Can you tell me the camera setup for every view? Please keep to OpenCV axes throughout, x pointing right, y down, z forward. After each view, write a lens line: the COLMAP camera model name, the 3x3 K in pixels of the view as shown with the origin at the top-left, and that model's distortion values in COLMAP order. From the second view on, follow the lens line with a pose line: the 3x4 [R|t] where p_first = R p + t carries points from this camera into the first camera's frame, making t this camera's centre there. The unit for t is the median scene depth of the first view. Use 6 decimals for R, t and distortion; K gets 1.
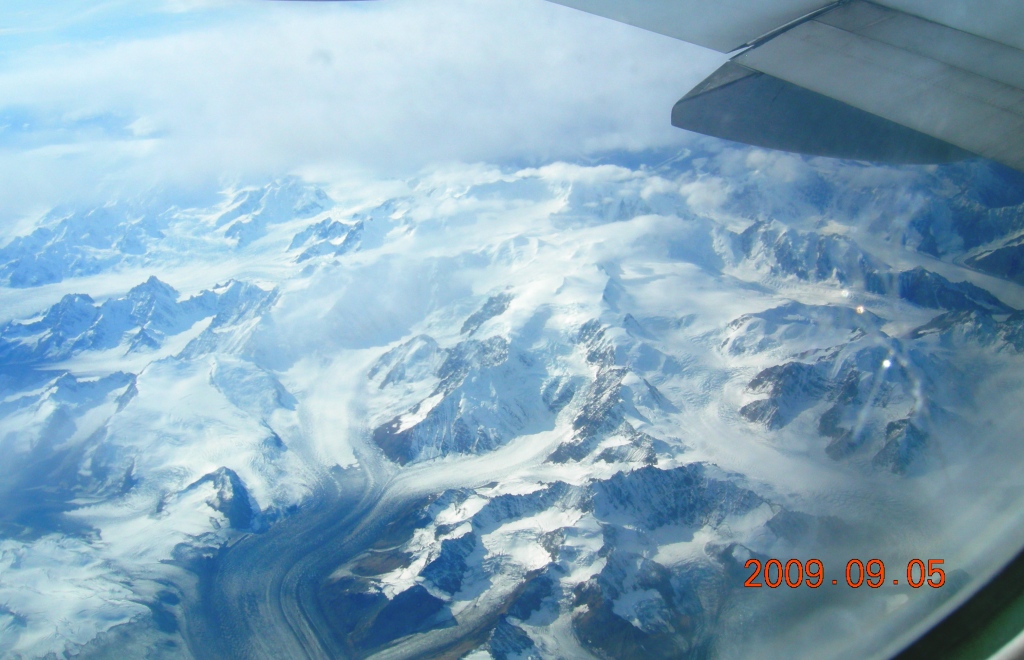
lens RADIAL K [[1180.5, 0, 511.0], [0, 1180.5, 326.4], [0, 0, 1]] dist [-0.124618, 0.000000]
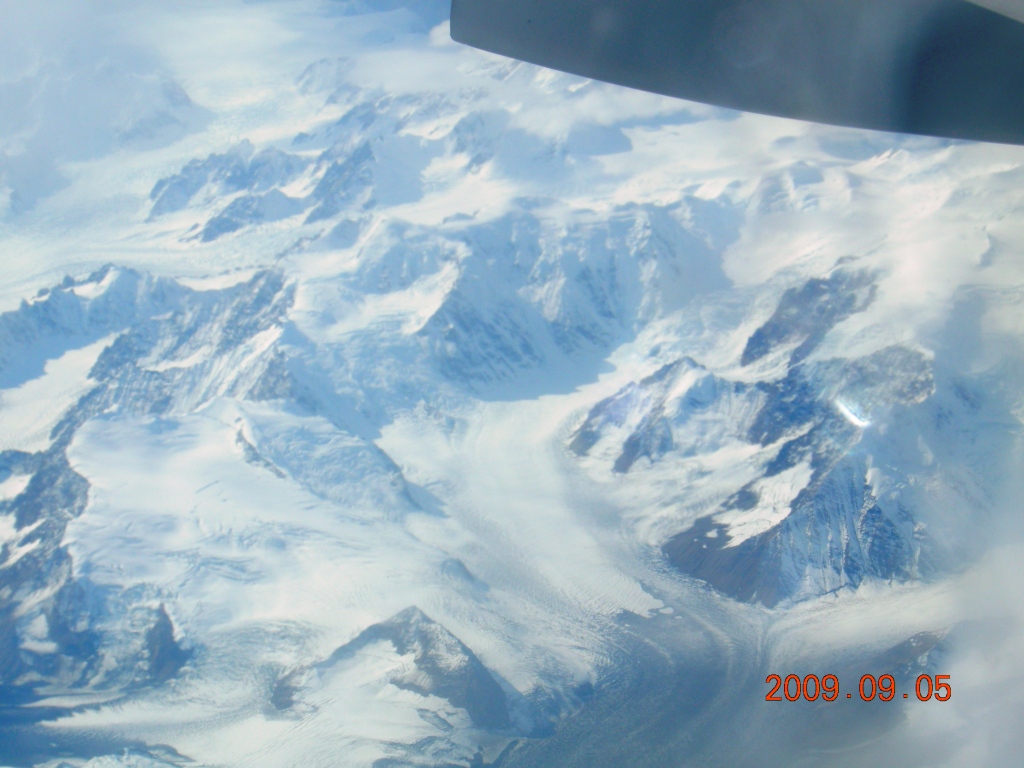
lens RADIAL K [[3298.7, 0, 511.9], [0, 3298.7, 383.8], [0, 0, 1]] dist [-0.005345, 0.000000]
pose [[0.984379, -0.003358, 0.176033, -0.389910], [0.015715, 0.997503, -0.068852, 0.110374], [-0.175362, 0.070543, 0.981973, -0.235790]]
